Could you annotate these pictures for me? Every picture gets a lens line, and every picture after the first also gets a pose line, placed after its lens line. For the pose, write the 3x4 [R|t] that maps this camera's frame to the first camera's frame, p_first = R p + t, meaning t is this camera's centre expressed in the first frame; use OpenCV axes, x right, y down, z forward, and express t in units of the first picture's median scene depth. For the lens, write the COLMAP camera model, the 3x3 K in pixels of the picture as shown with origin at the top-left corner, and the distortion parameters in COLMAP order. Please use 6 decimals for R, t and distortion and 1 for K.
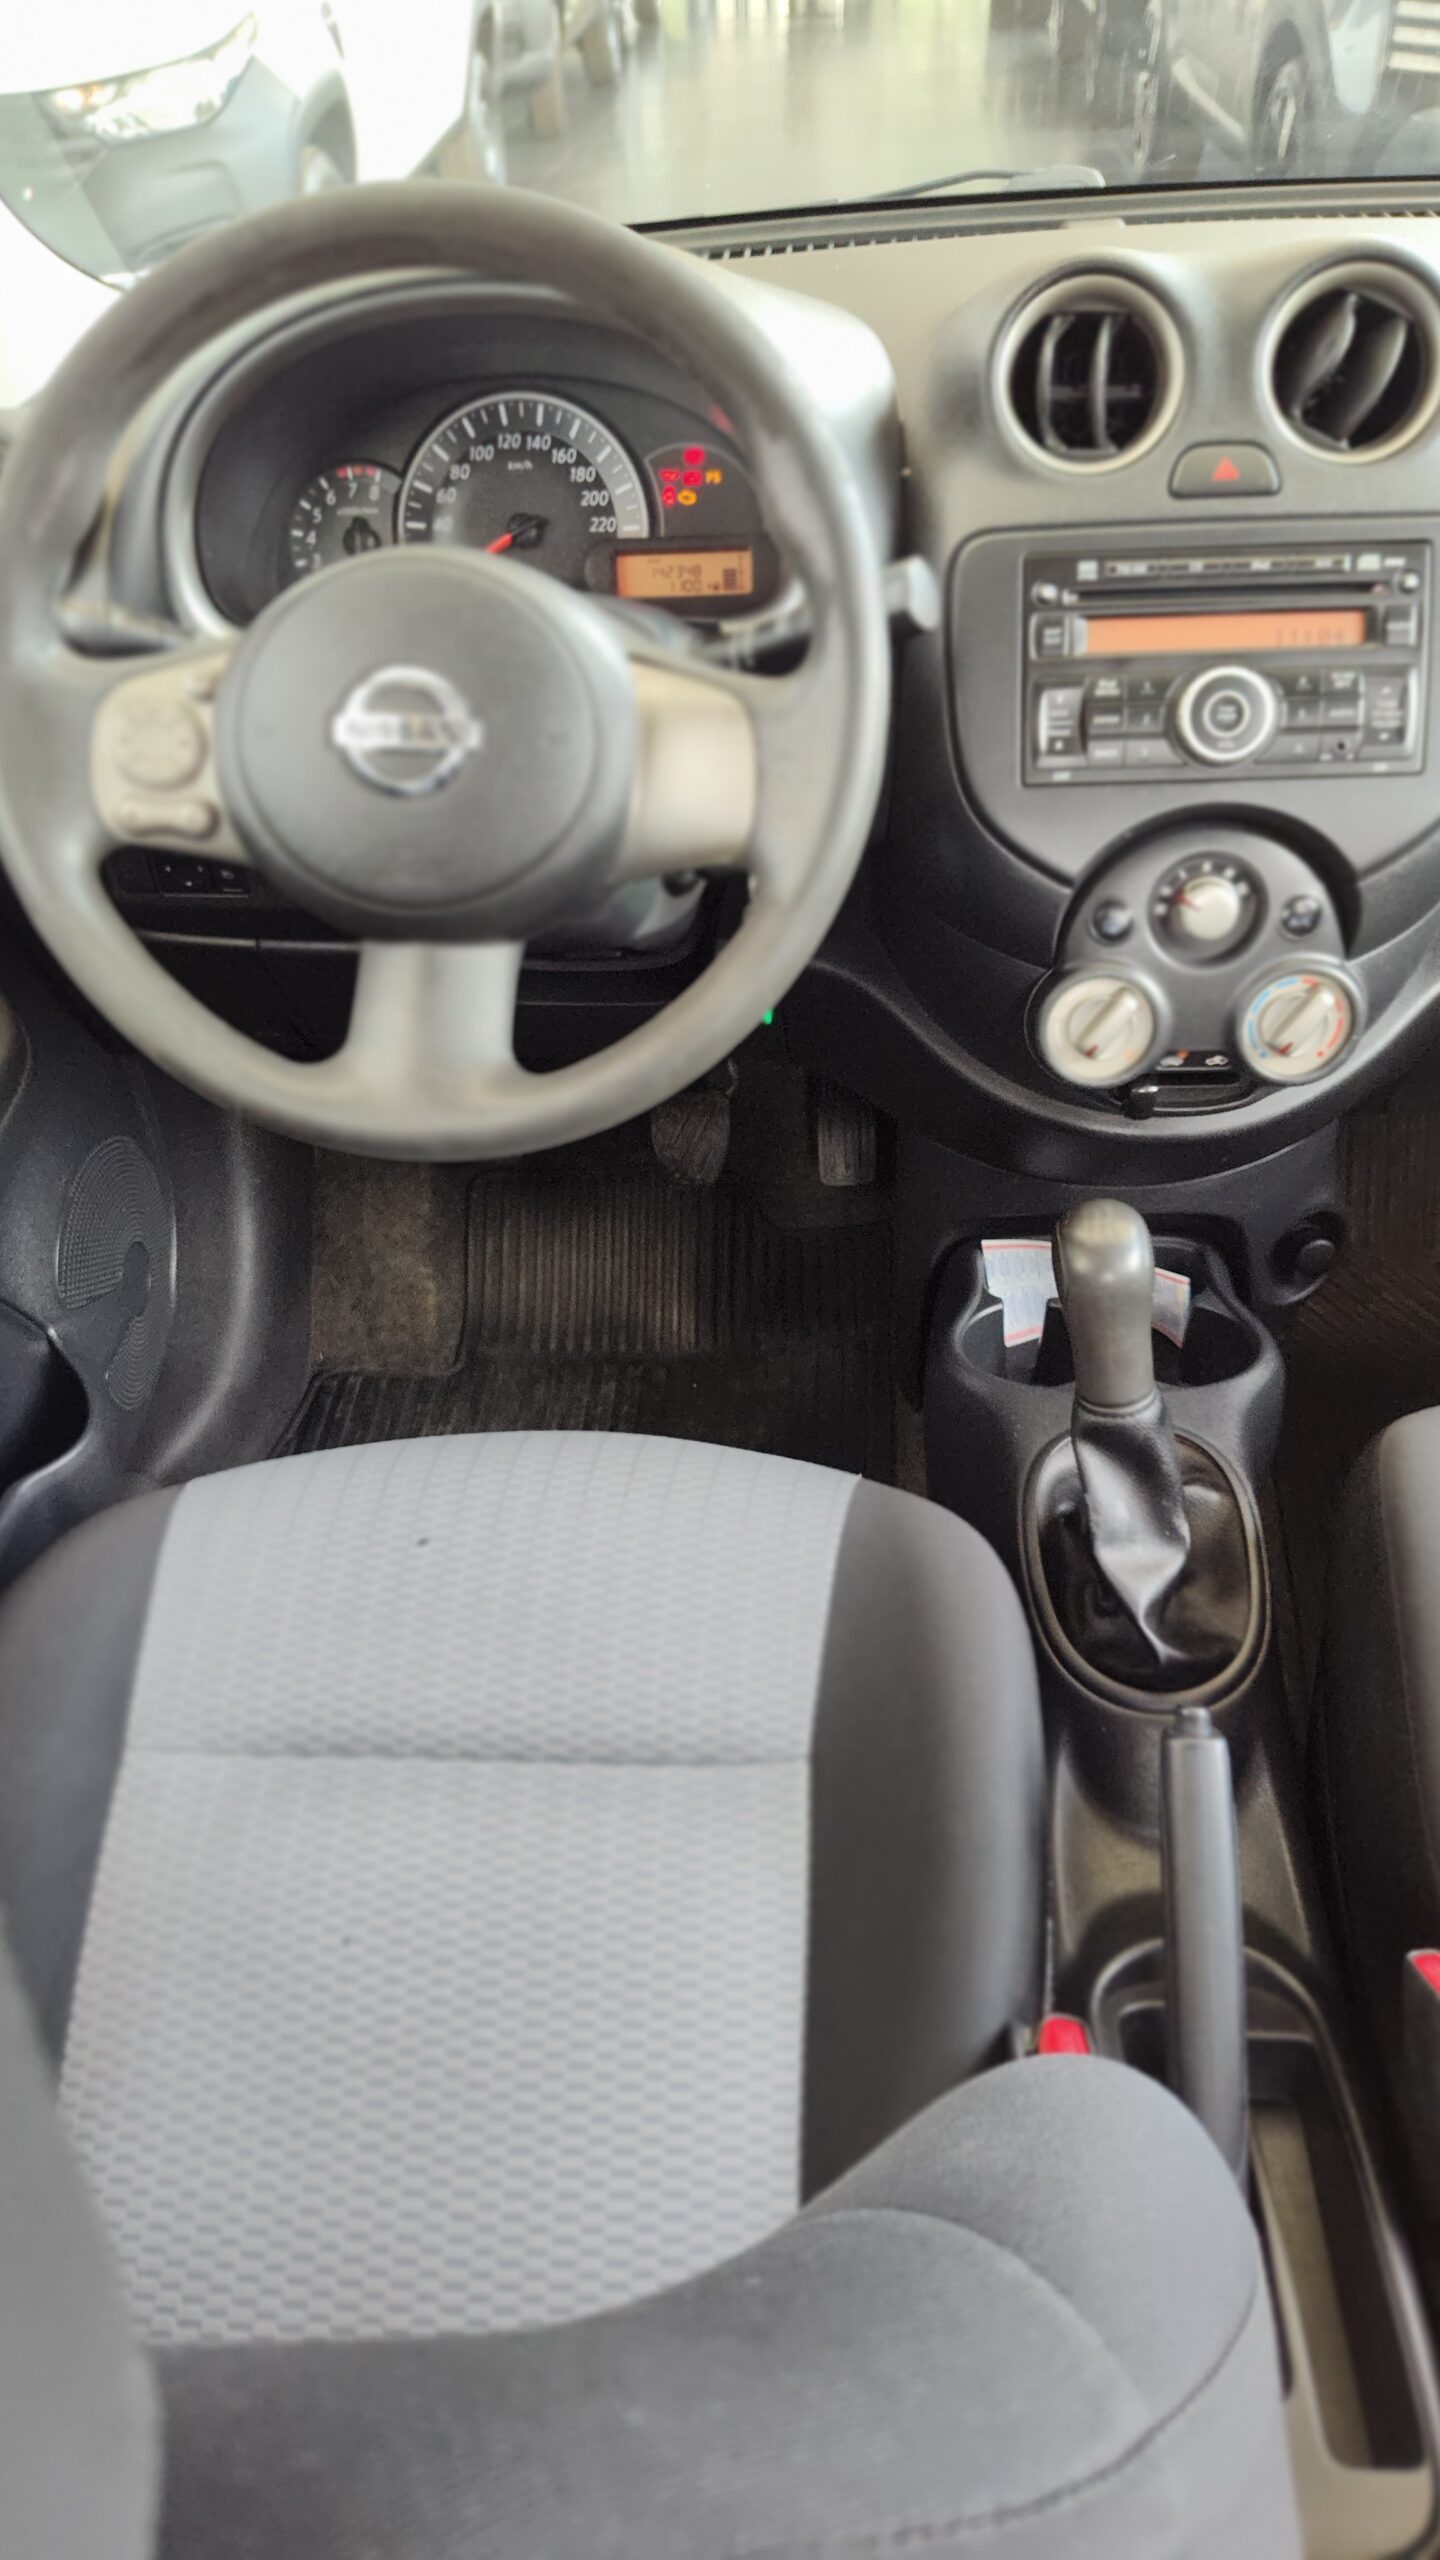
lens RADIAL K [[1764.3, 0, 720.0], [0, 1764.3, 1280.0], [0, 0, 1]] dist [0.041897, -0.060256]
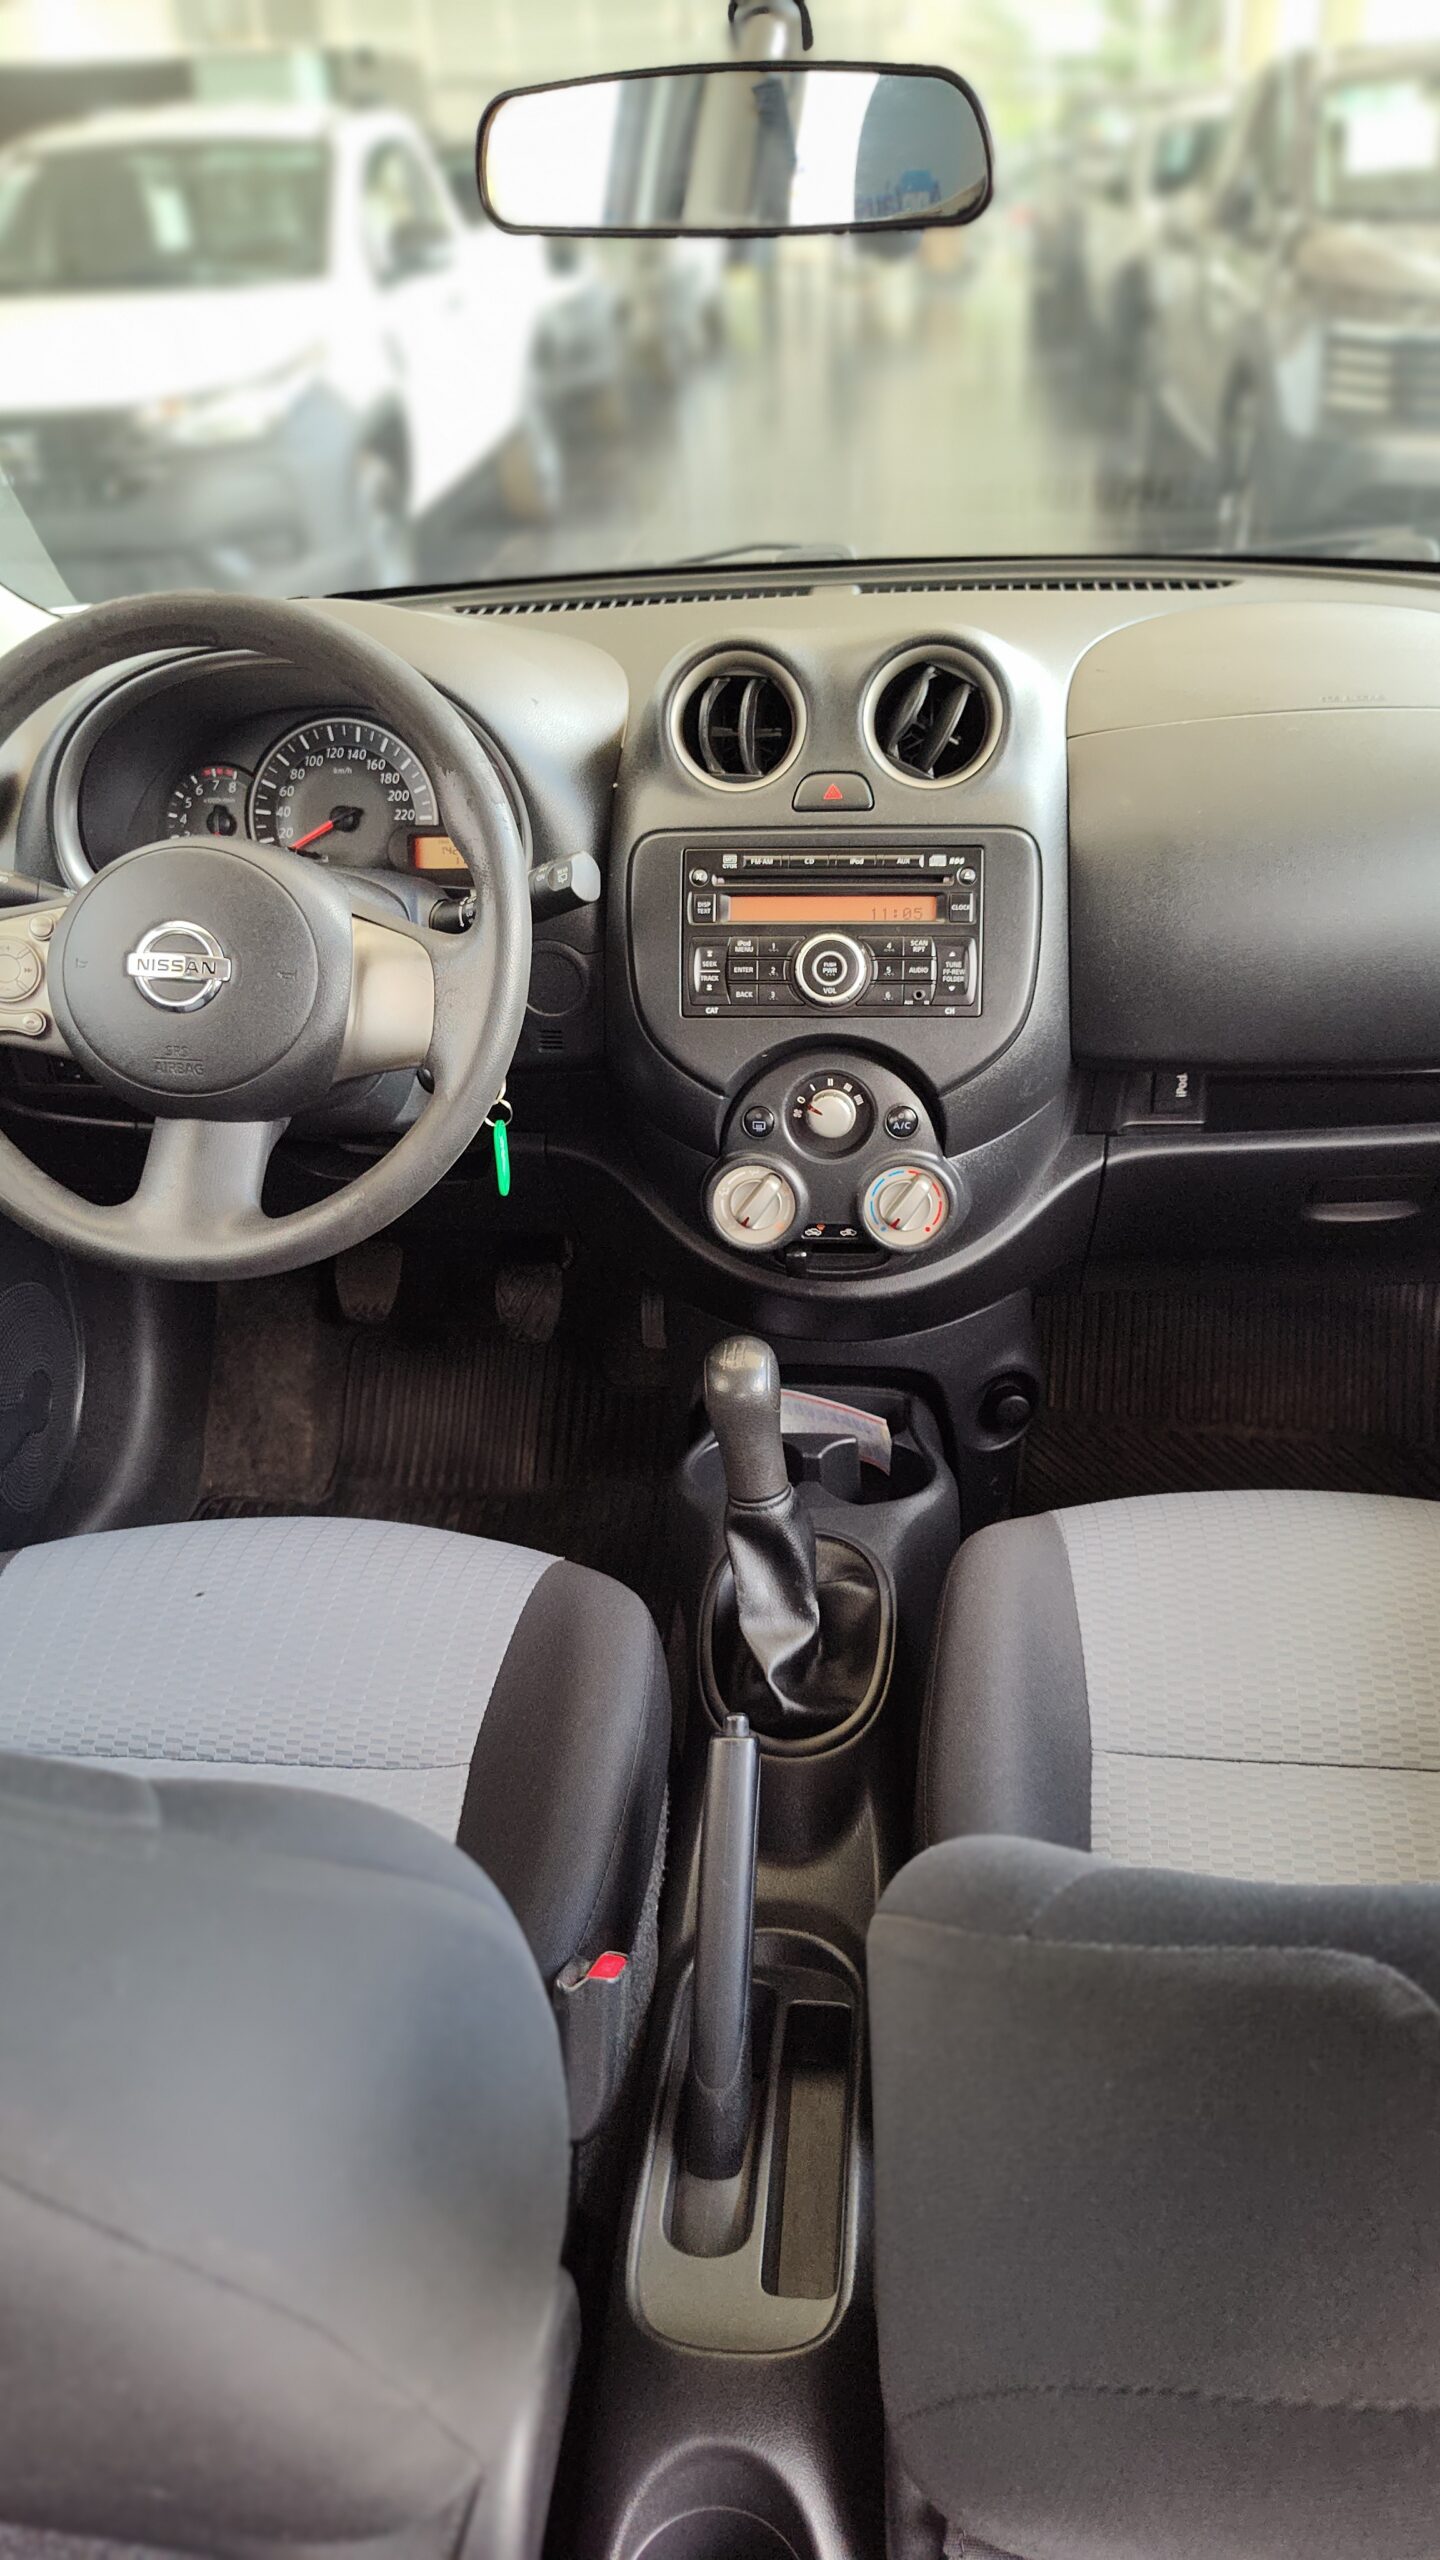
lens RADIAL K [[1764.3, 0, 720.0], [0, 1764.3, 1280.0], [0, 0, 1]] dist [0.041897, -0.060256]
pose [[0.998947, 0.029778, -0.034899, 0.243592], [-0.033858, 0.991846, -0.122865, 0.071333], [0.030956, 0.123917, 0.991810, -0.263681]]
